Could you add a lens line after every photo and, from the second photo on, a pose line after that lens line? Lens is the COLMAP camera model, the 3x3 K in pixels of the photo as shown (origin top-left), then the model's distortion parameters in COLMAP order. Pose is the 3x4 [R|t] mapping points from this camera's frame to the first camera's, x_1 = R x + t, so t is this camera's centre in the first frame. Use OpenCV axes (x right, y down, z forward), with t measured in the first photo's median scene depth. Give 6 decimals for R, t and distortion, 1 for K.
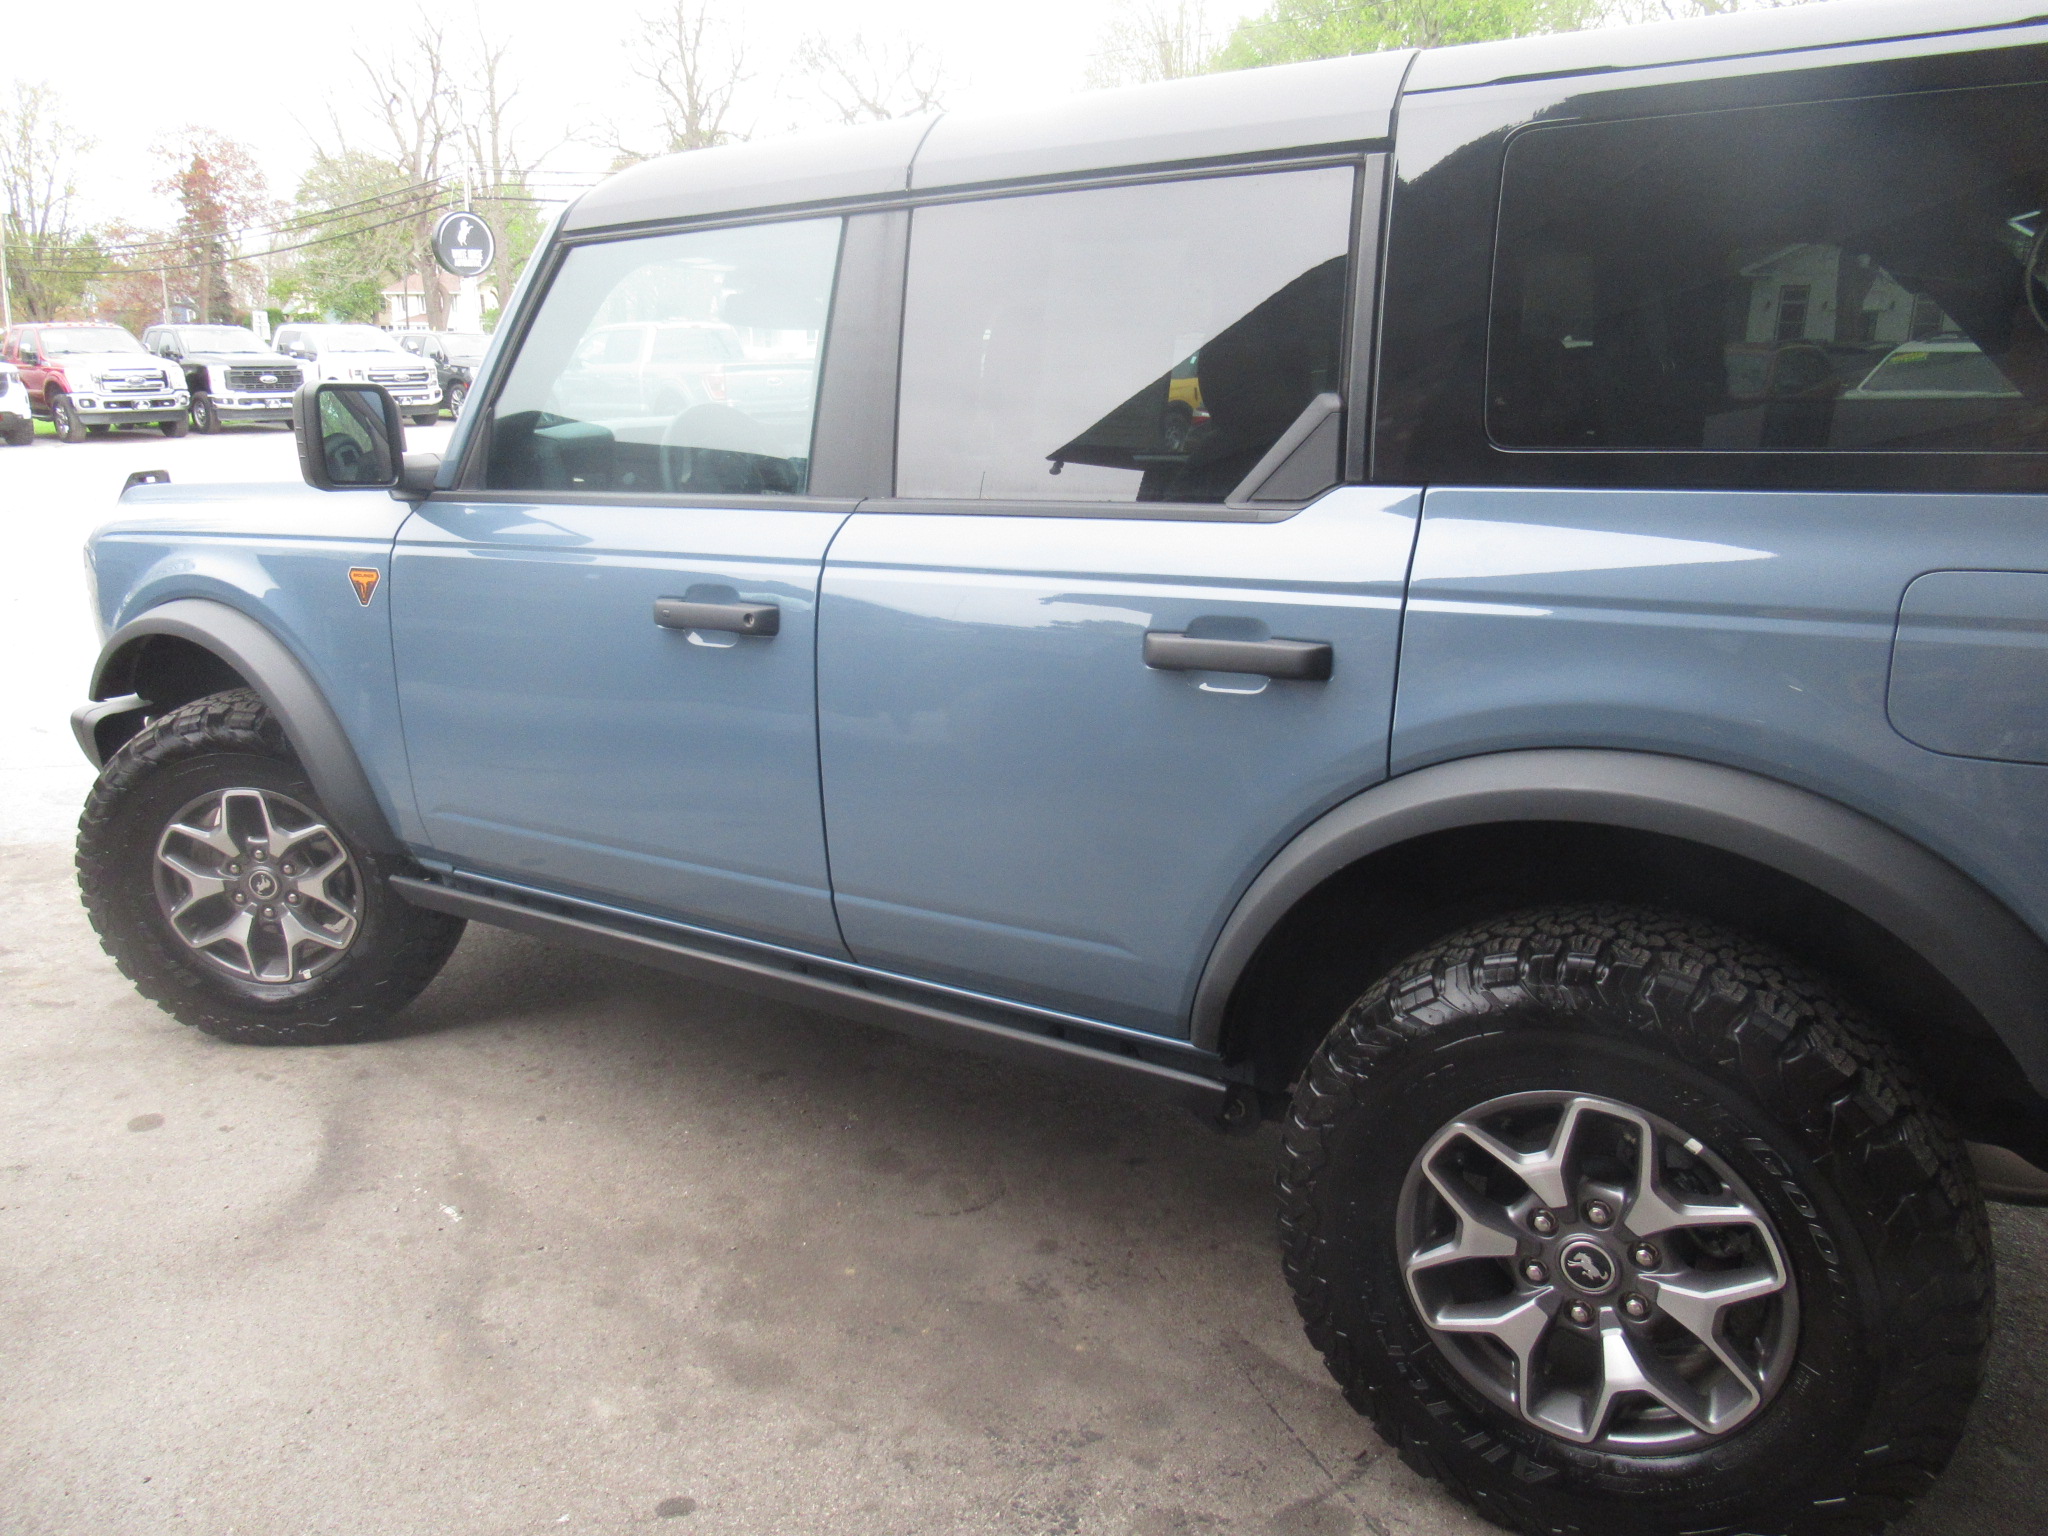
lens RADIAL K [[1667.9, 0, 1021.2], [0, 1667.9, 766.9], [0, 0, 1]] dist [-0.013138, -0.011396]
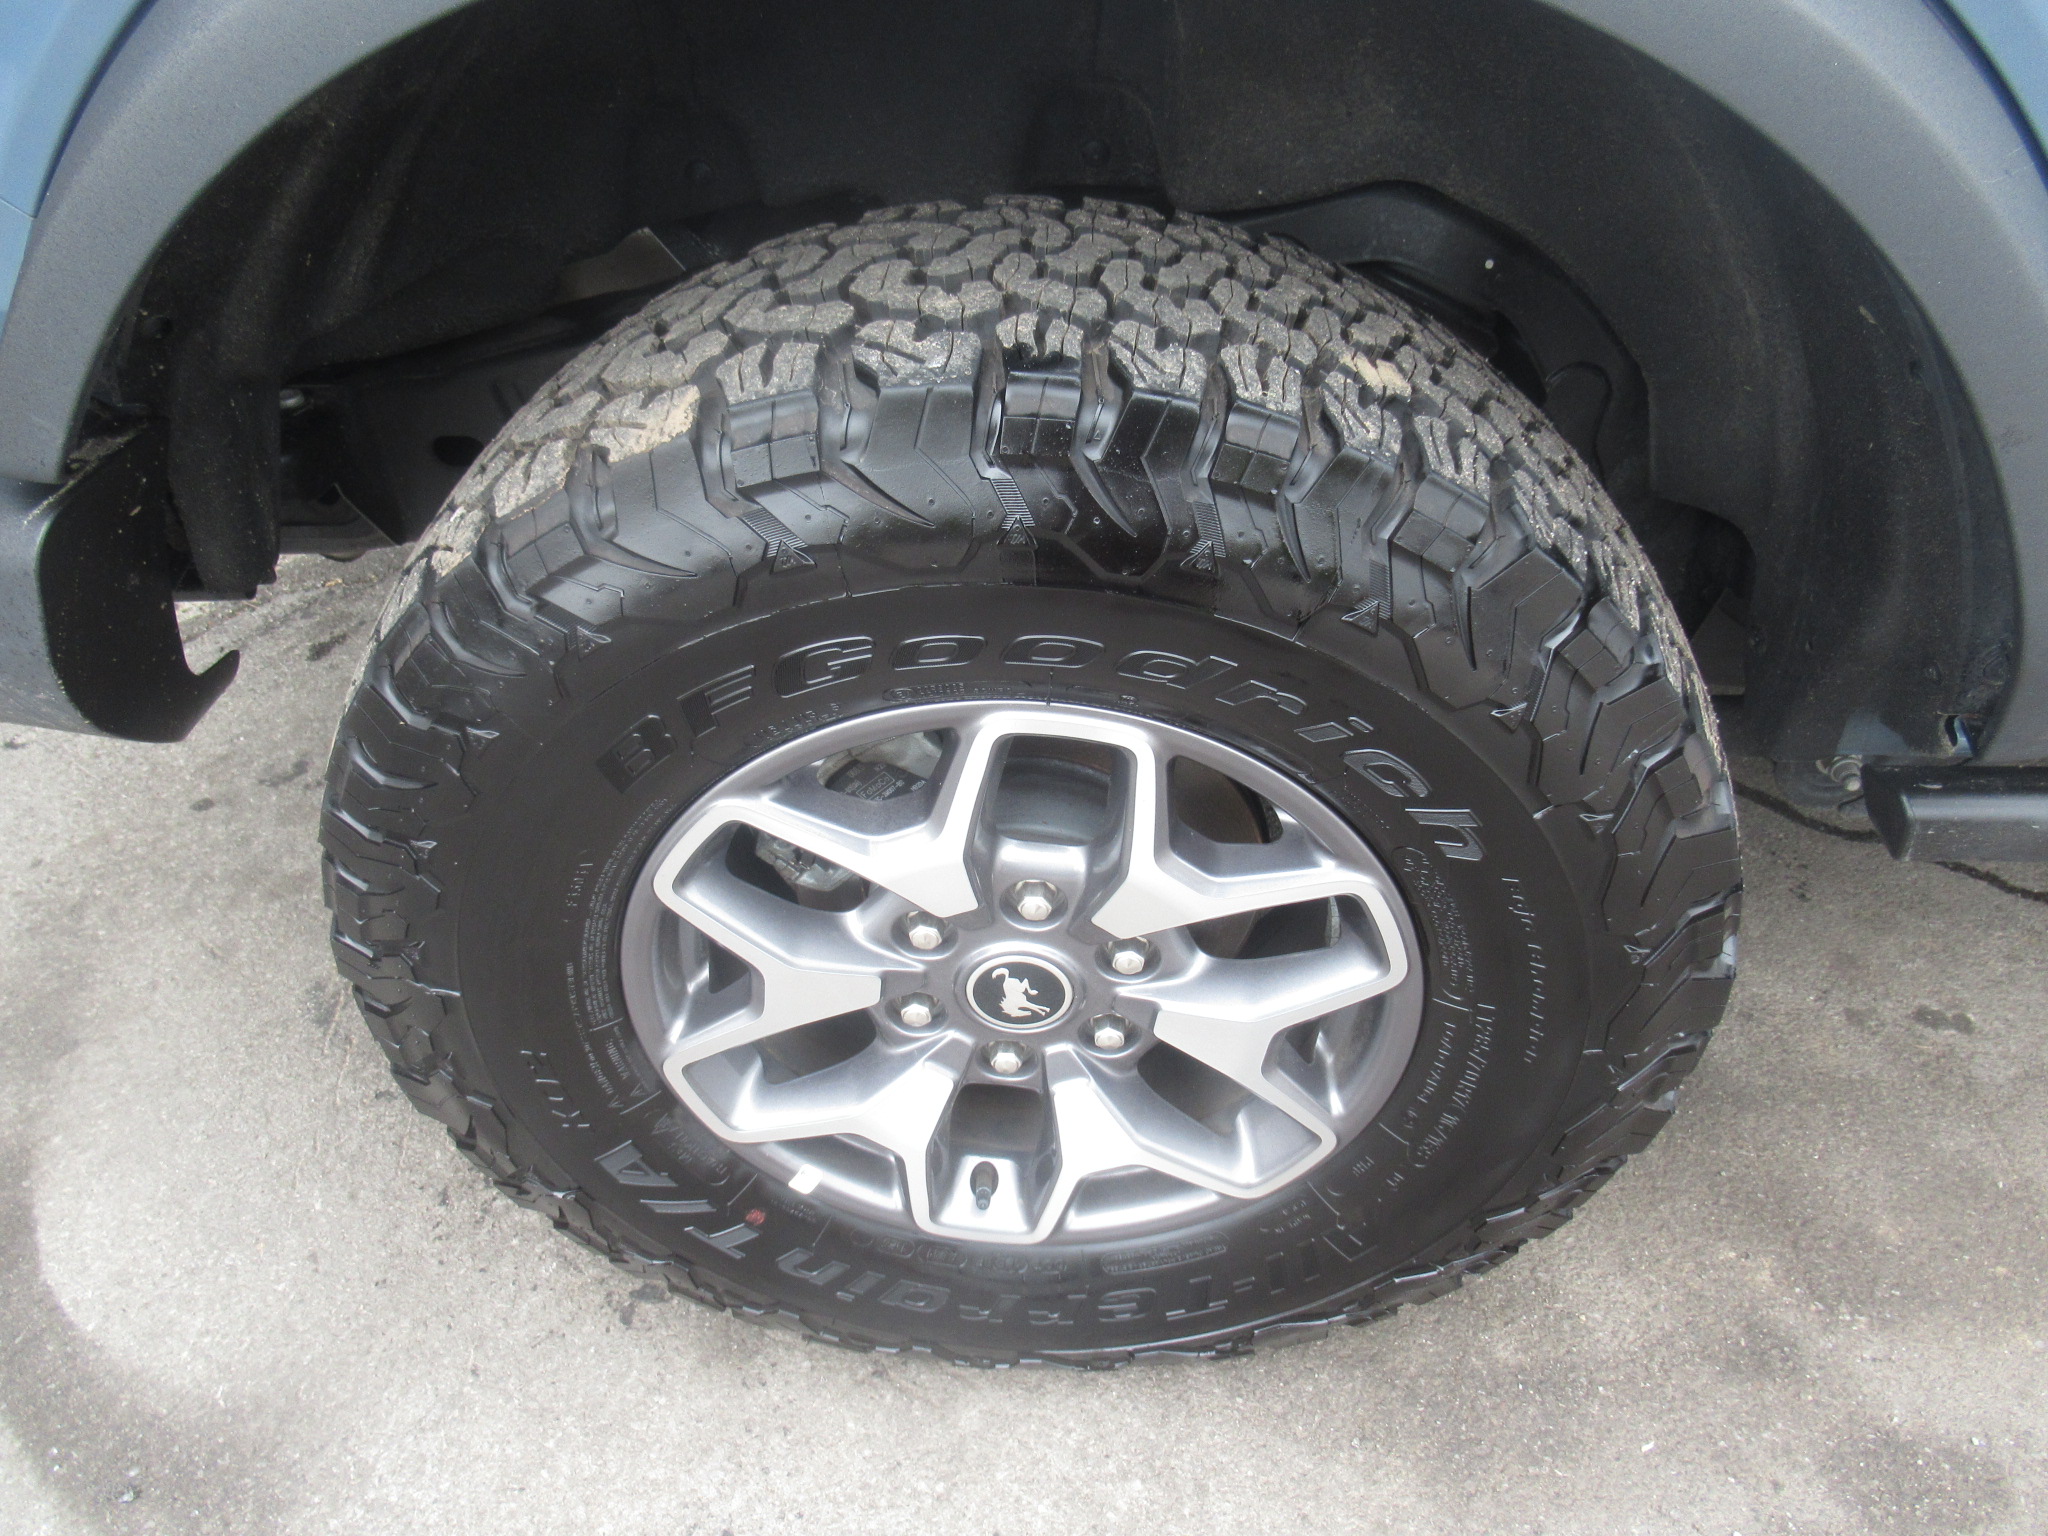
lens RADIAL K [[1667.9, 0, 1021.0], [0, 1667.9, 770.3], [0, 0, 1]] dist [-0.013138, -0.011396]
pose [[0.909615, -0.209064, 0.359017, 0.180966], [0.071267, 0.929870, 0.360920, 0.059910], [-0.409294, -0.302712, 0.860723, 0.609498]]
